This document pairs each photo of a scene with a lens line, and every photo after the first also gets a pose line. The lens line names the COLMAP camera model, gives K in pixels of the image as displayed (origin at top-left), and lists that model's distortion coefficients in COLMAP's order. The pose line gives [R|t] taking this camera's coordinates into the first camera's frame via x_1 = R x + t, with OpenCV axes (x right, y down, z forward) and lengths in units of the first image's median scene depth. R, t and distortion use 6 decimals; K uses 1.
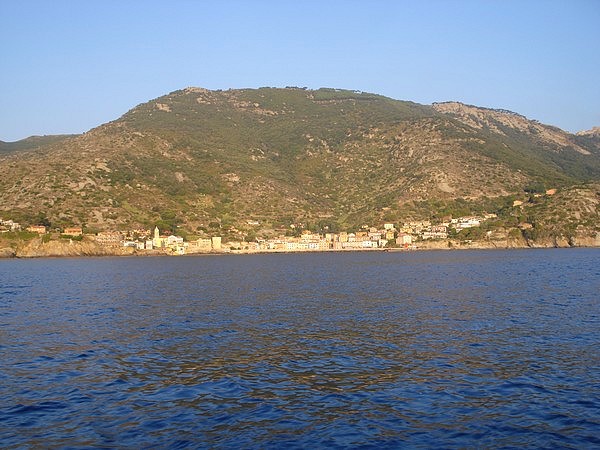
lens RADIAL K [[674.6, 0, 298.1], [0, 674.6, 227.7], [0, 0, 1]] dist [-0.101741, 0.000000]
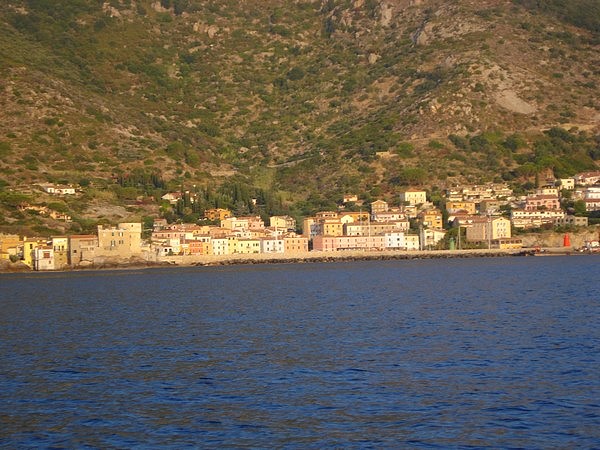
lens RADIAL K [[1693.8, 0, 301.6], [0, 1693.8, 227.4], [0, 0, 1]] dist [0.690835, 0.000000]
pose [[0.971373, -0.007324, 0.237445, -0.153720], [0.004703, 0.999922, 0.011600, 0.003370], [-0.237511, -0.010151, 0.971332, 0.017735]]
